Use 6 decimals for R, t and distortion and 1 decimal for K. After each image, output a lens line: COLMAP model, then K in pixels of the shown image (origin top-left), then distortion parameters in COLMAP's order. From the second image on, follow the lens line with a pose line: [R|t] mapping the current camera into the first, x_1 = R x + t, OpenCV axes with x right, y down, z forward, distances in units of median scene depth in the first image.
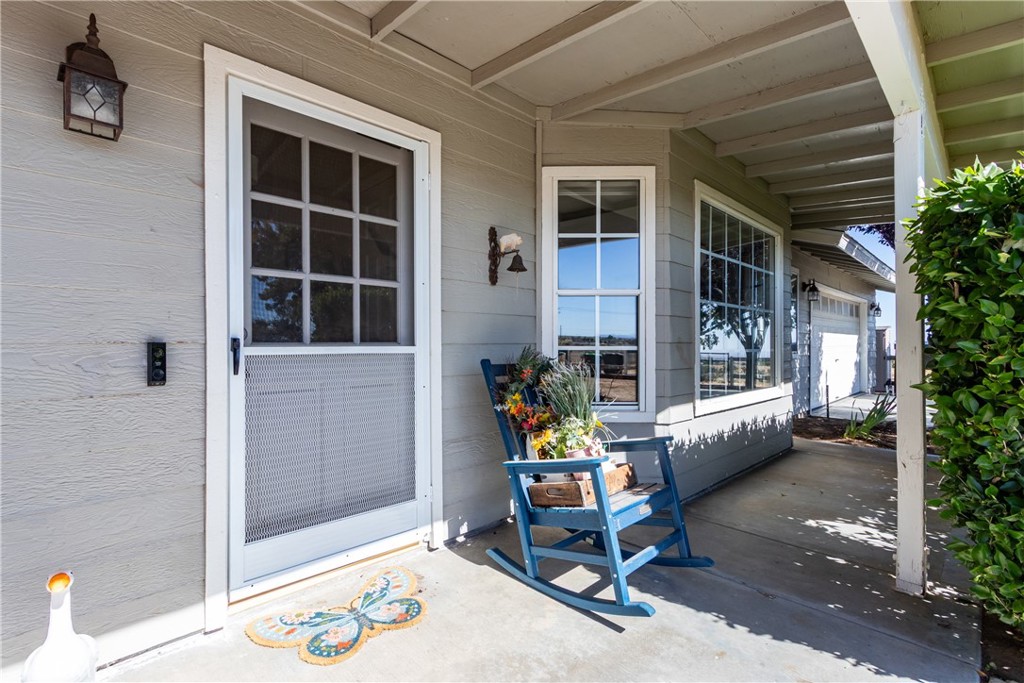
lens RADIAL K [[471.7, 0, 515.0], [0, 471.7, 342.4], [0, 0, 1]] dist [0.009016, -0.001900]
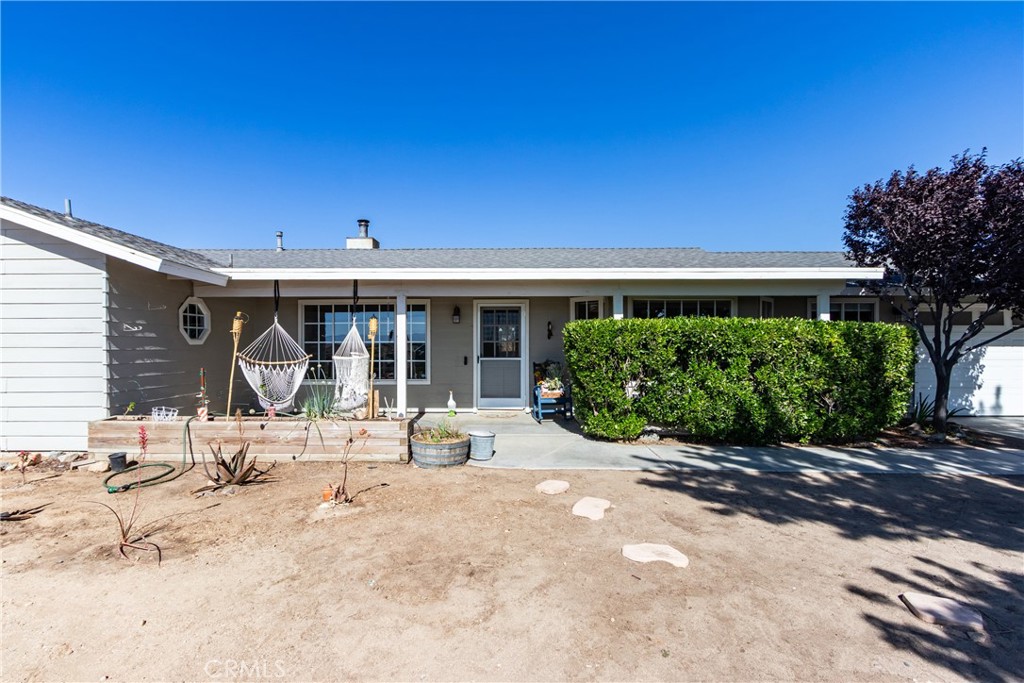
lens RADIAL K [[471.7, 0, 508.4], [0, 471.7, 347.2], [0, 0, 1]] dist [0.009016, -0.001900]
pose [[0.698736, 0.001309, -0.715378, 2.459630], [-0.003164, 0.999994, -0.001261, -0.076538], [0.715372, 0.003145, 0.698736, -1.737795]]
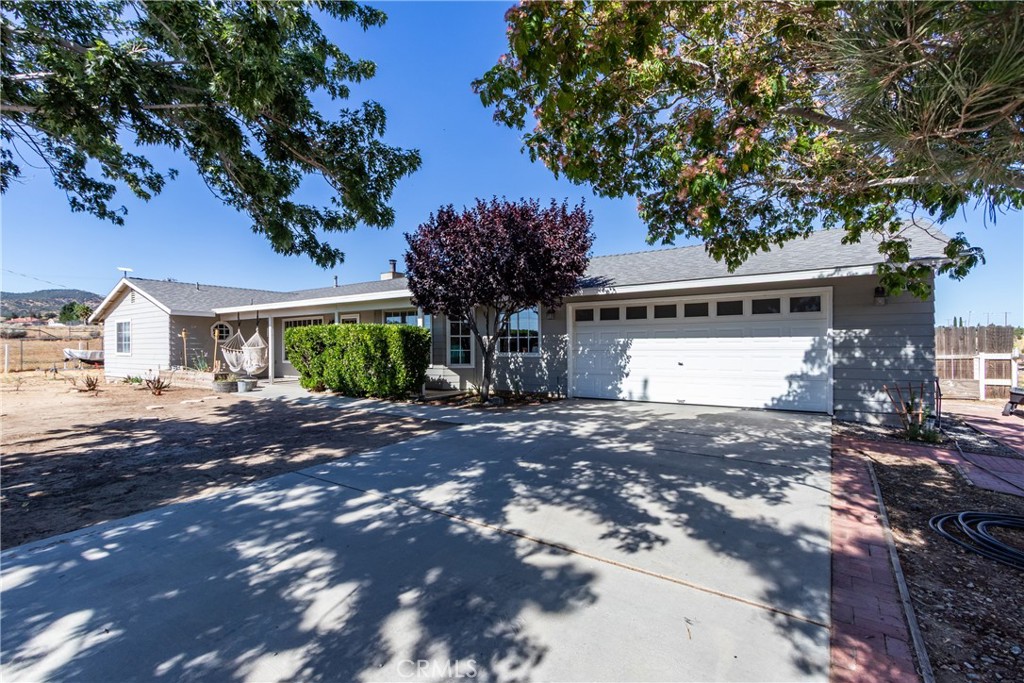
lens RADIAL K [[471.7, 0, 494.4], [0, 471.7, 348.1], [0, 0, 1]] dist [0.009016, -0.001900]
pose [[0.162935, 0.002343, -0.986634, 6.423355], [-0.001947, 0.999996, 0.002054, -0.022216], [0.986635, 0.001587, 0.162939, 1.825180]]
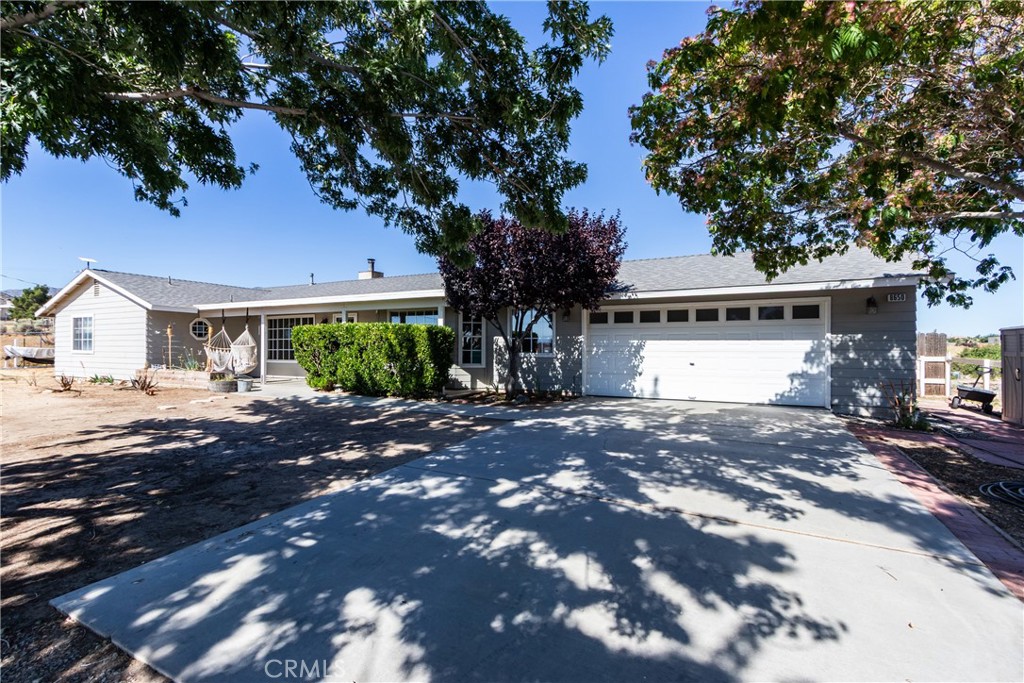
lens RADIAL K [[471.7, 0, 496.1], [0, 471.7, 344.5], [0, 0, 1]] dist [0.009016, -0.001900]
pose [[0.288528, -0.007142, -0.957445, 6.397868], [-0.010124, 0.999894, -0.010510, 0.001742], [0.957418, 0.012726, 0.288425, 1.028234]]
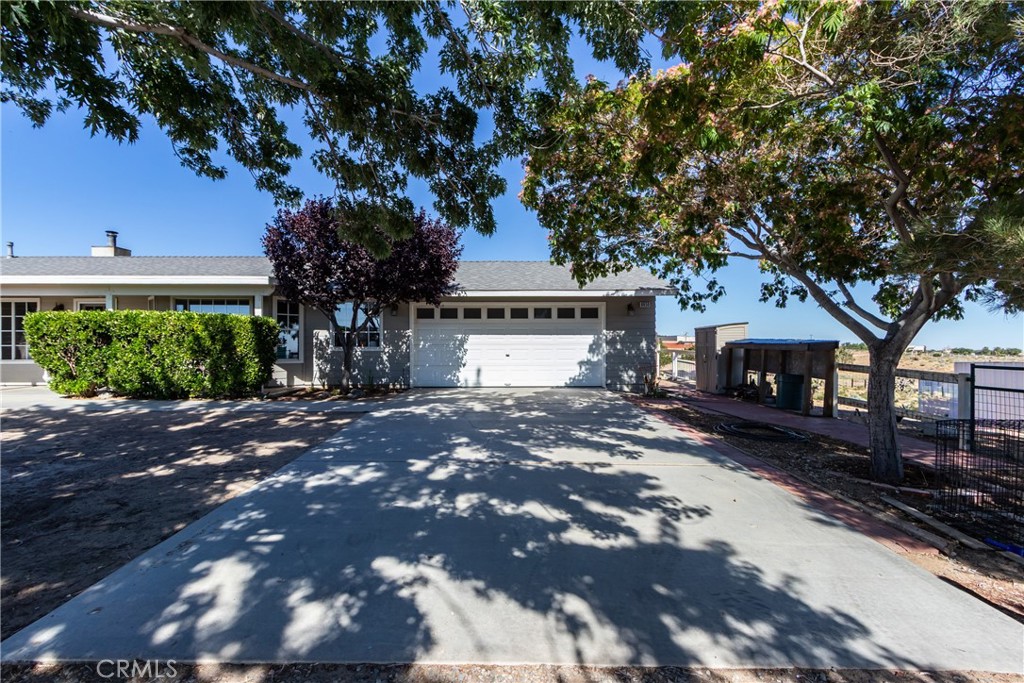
lens RADIAL K [[471.7, 0, 503.6], [0, 471.7, 342.1], [0, 0, 1]] dist [0.009016, -0.001900]
pose [[0.709598, -0.008213, -0.704558, 6.273710], [-0.003849, 0.999872, -0.015532, 0.055173], [0.704596, 0.013734, 0.709476, 0.396164]]
